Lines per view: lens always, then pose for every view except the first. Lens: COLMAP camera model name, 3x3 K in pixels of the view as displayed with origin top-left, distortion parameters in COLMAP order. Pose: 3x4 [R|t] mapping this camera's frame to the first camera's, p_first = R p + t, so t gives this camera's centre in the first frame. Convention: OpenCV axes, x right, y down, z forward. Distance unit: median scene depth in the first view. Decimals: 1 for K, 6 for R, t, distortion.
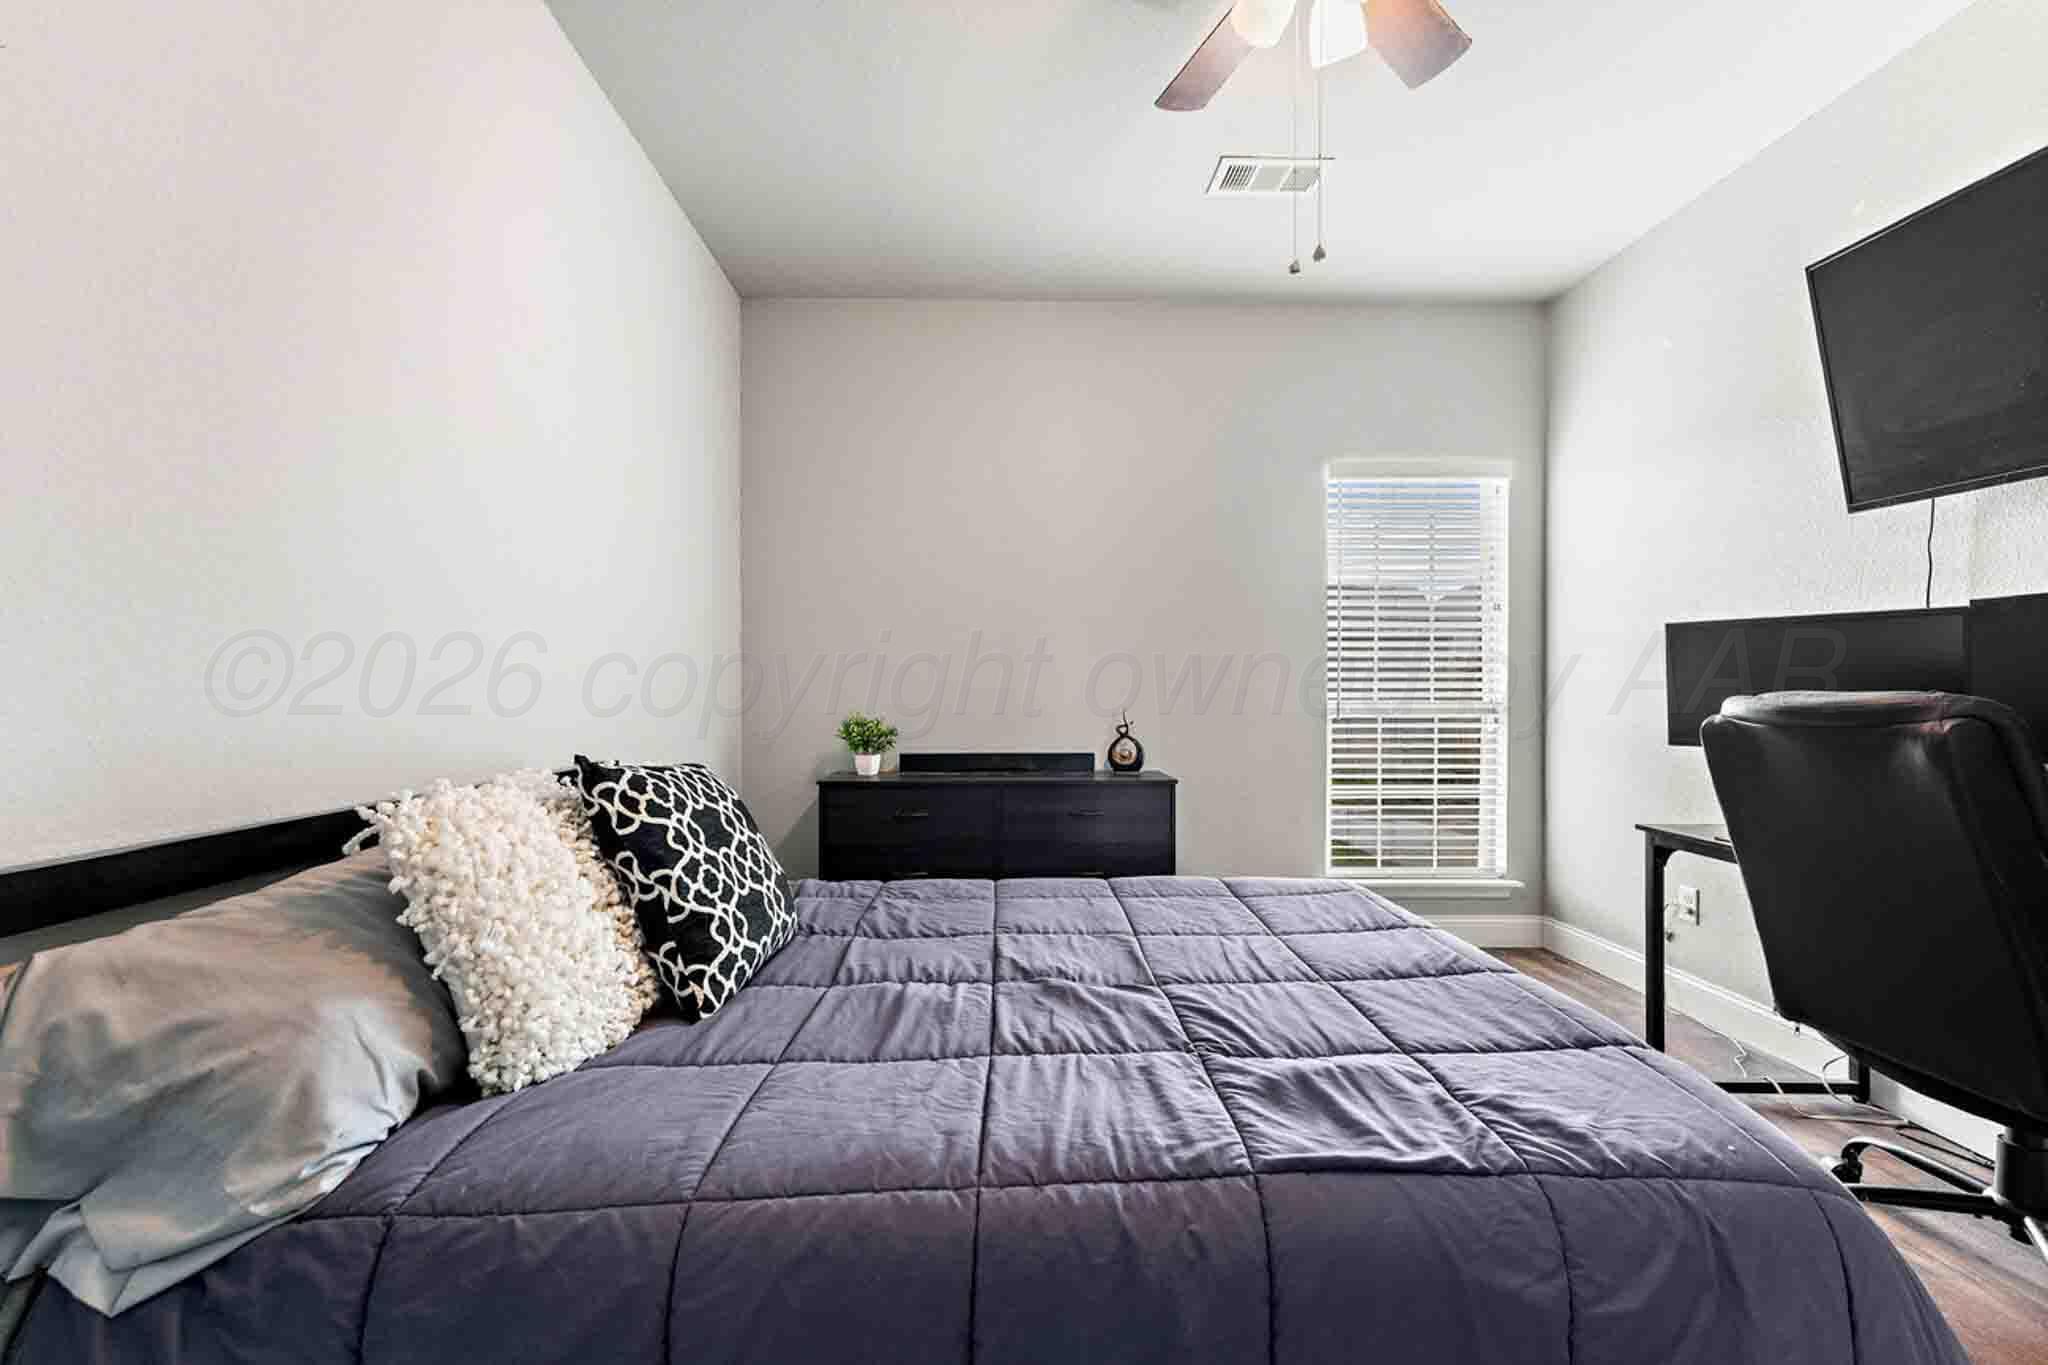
lens RADIAL K [[854.6, 0, 1024.0], [0, 854.6, 691.7], [0, 0, 1]] dist [0.001994, -0.000225]
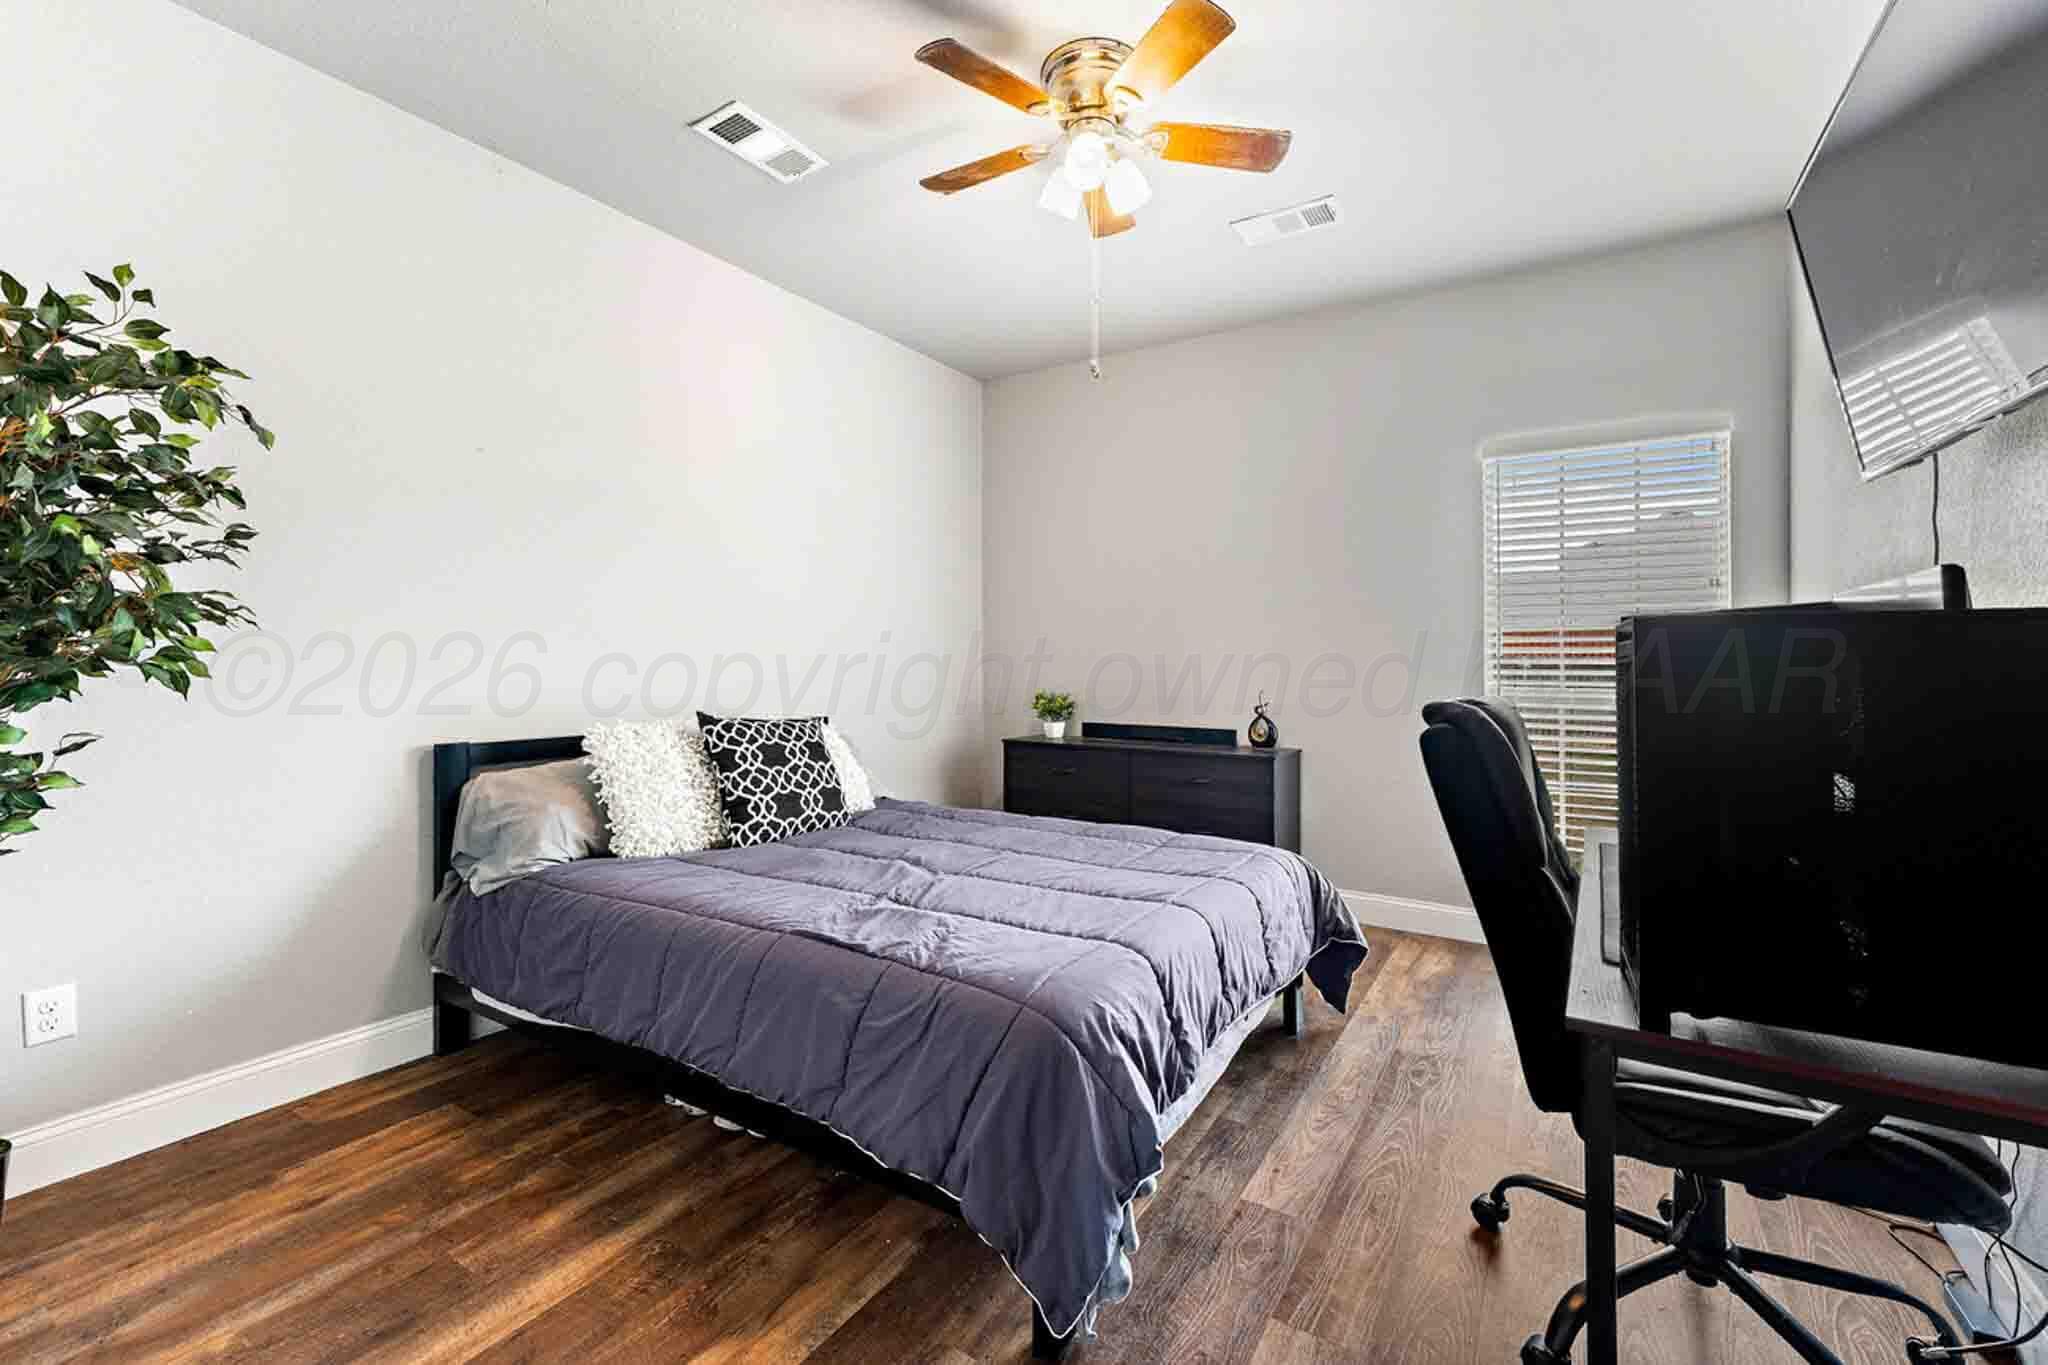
lens RADIAL K [[854.6, 0, 1040.1], [0, 854.6, 664.9], [0, 0, 1]] dist [0.001994, -0.000225]
pose [[0.840057, 0.008835, -0.542426, 1.203394], [-0.006610, 0.999960, 0.006050, -0.048973], [0.542458, -0.001497, 0.840082, -0.228520]]
